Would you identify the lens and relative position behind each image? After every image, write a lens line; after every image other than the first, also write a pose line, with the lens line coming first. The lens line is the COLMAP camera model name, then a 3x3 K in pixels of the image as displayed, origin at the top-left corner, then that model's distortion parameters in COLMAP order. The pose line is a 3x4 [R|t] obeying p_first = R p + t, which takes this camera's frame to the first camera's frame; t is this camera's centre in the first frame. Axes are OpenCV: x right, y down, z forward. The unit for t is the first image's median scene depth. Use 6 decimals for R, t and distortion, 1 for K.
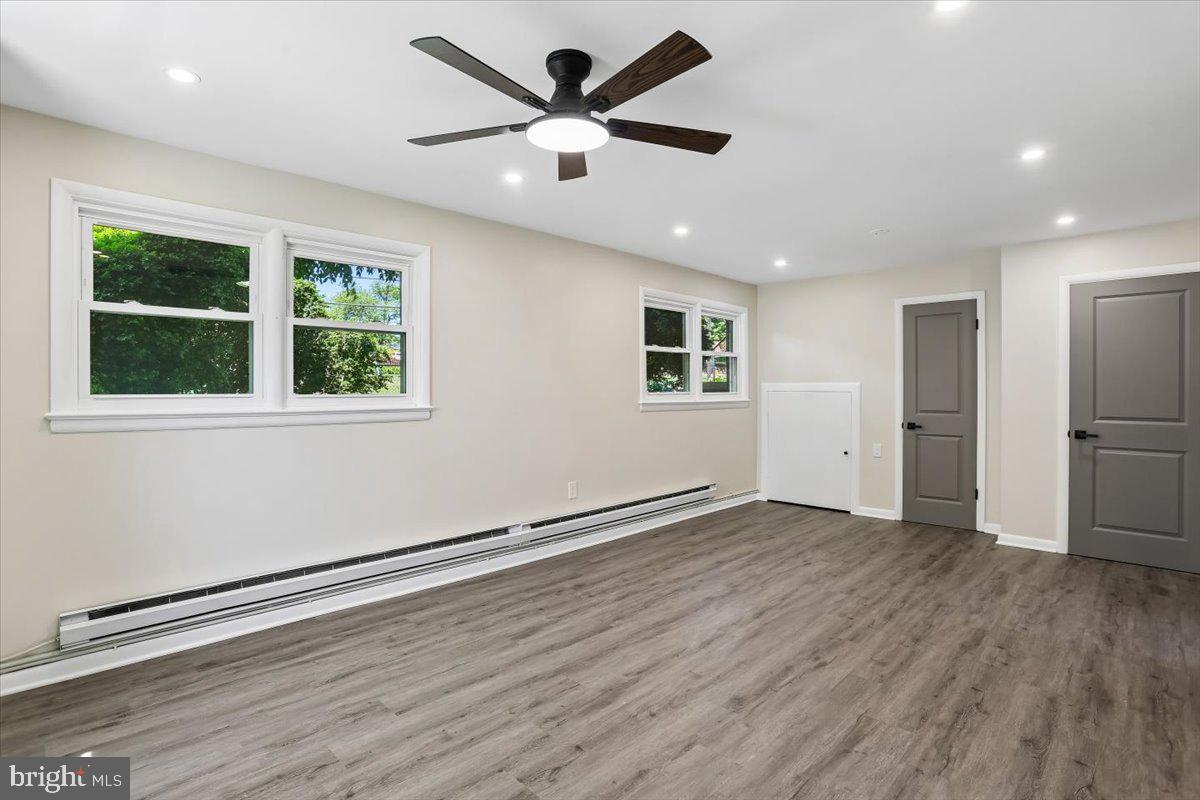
lens RADIAL K [[575.8, 0, 590.9], [0, 575.8, 389.1], [0, 0, 1]] dist [-0.050425, 0.010611]
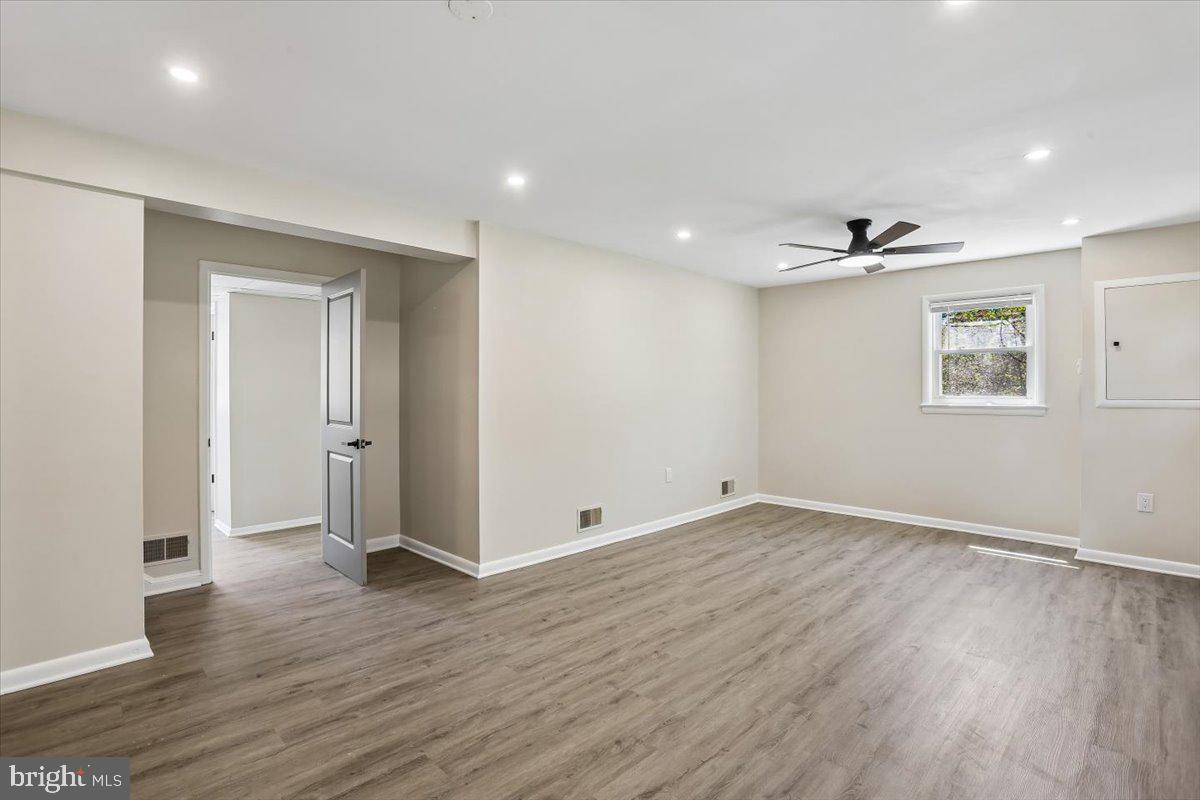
lens RADIAL K [[575.8, 0, 606.0], [0, 575.8, 404.7], [0, 0, 1]] dist [-0.050425, 0.010611]
pose [[-0.999680, -0.002084, -0.025229, 0.527207], [-0.002606, 0.999783, 0.020690, 0.005381], [0.025181, 0.020749, -0.999468, 1.759359]]
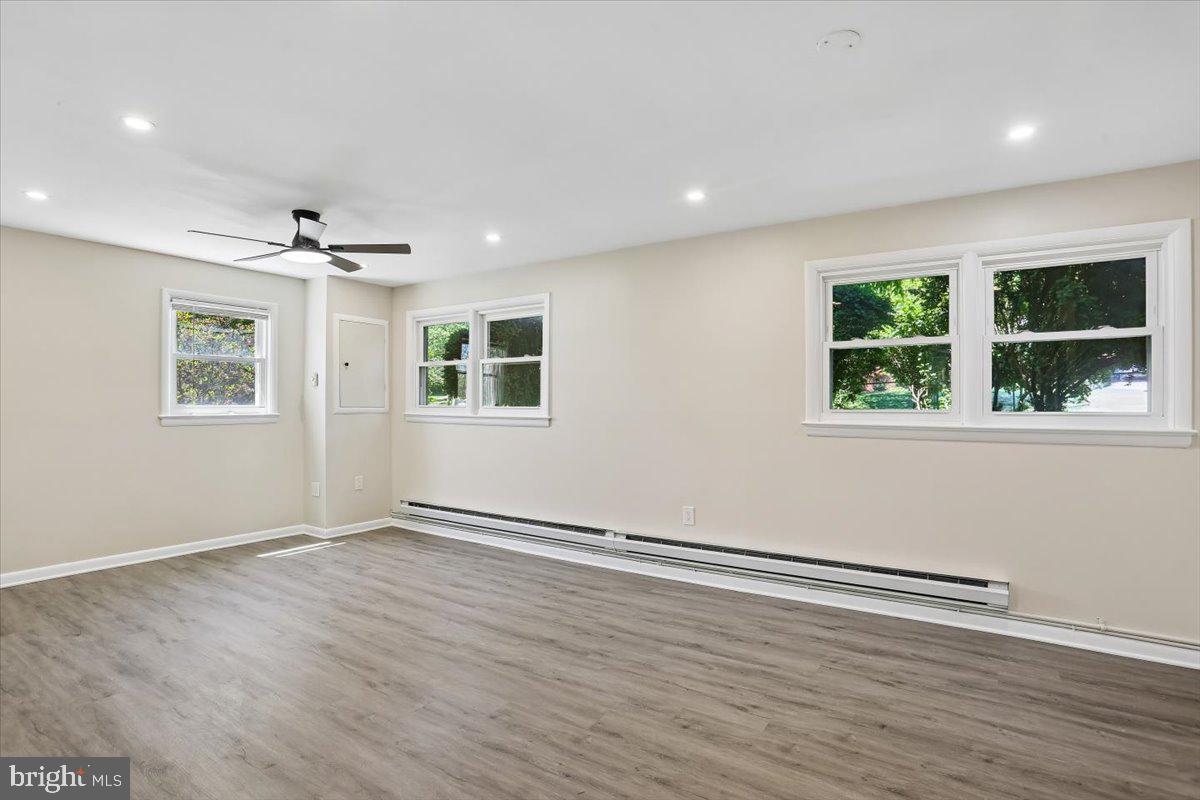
lens RADIAL K [[575.8, 0, 601.3], [0, 575.8, 408.6], [0, 0, 1]] dist [-0.050425, 0.010611]
pose [[0.216558, -0.001272, -0.976269, 1.116243], [-0.009182, 0.999952, -0.003340, 0.016867], [0.976227, 0.009687, 0.216536, 0.917646]]
